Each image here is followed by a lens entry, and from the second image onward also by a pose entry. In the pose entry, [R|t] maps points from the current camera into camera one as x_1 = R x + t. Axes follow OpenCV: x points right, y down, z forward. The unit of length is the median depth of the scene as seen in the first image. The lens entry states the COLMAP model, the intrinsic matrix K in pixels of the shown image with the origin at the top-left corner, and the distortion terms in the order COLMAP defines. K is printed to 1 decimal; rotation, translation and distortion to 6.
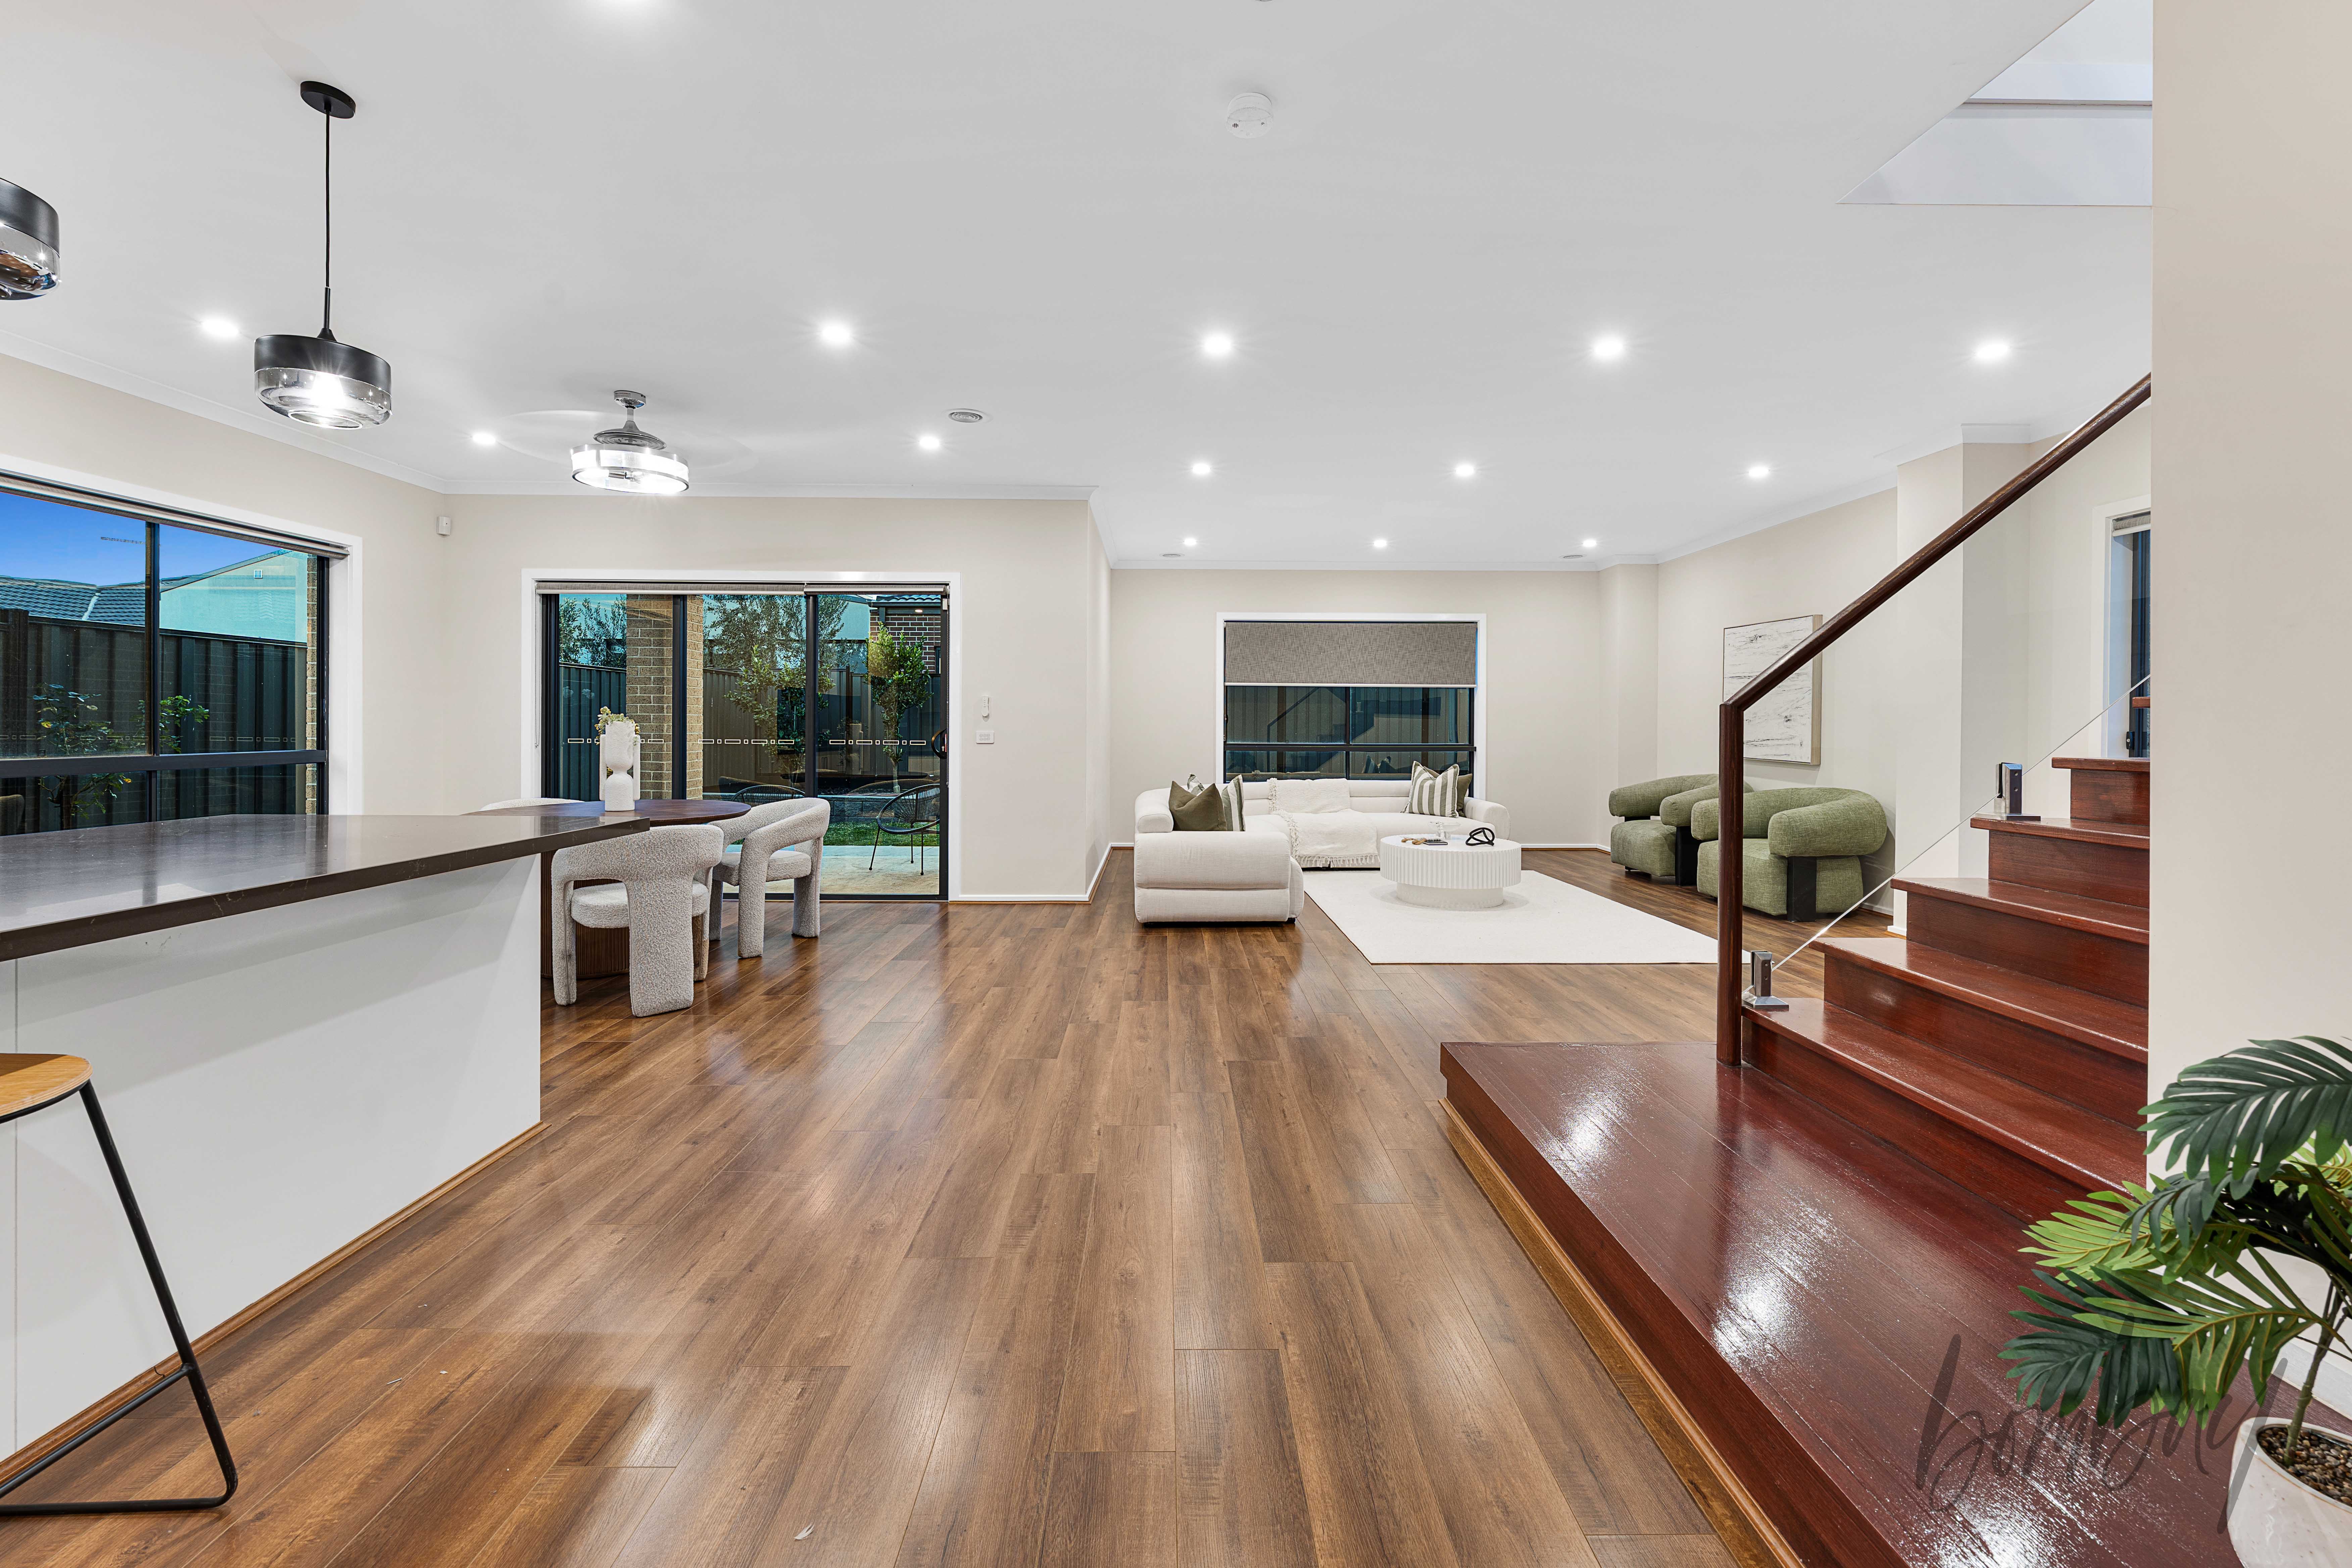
lens RADIAL K [[934.3, 0, 1187.2], [0, 934.3, 731.3], [0, 0, 1]] dist [-0.002793, 0.000183]
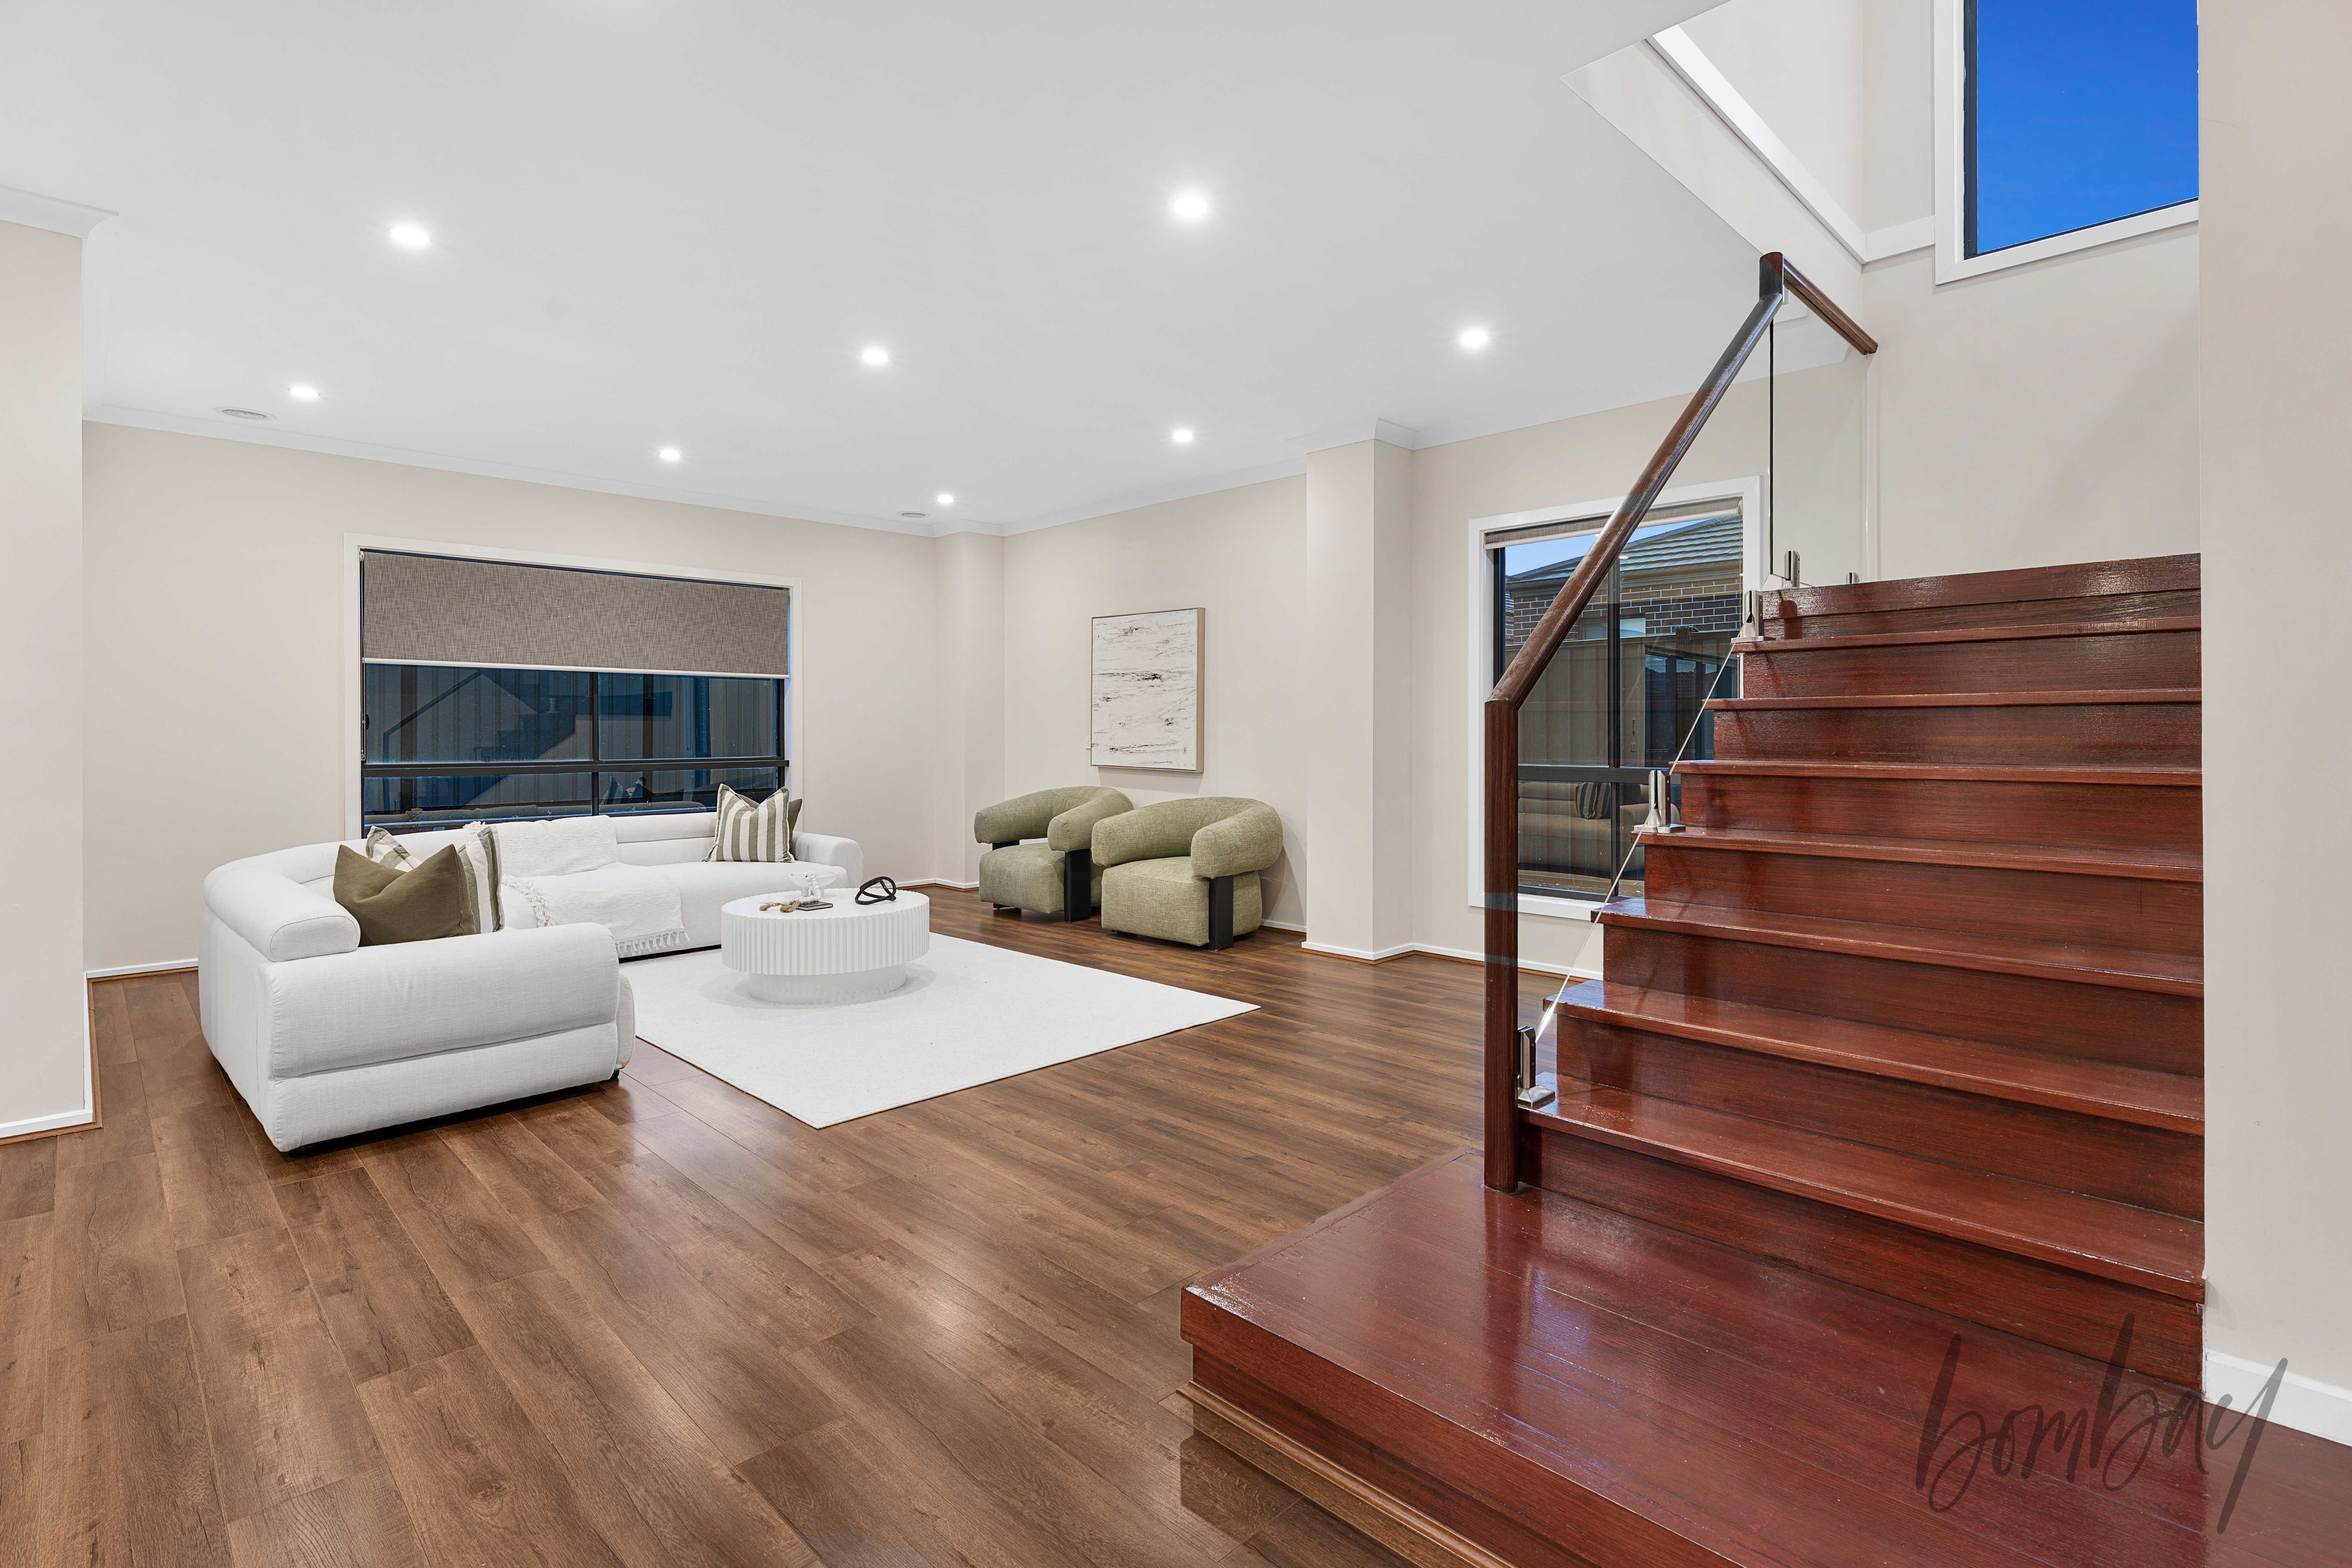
lens RADIAL K [[1101.6, 0, 1169.0], [0, 1101.6, 734.8], [0, 0, 1]] dist [0.001842, -0.001254]
pose [[0.724255, -0.007518, 0.689491, -0.095313], [0.008802, 0.999960, 0.001657, -0.002876], [-0.689476, 0.004868, 0.724292, 0.250184]]
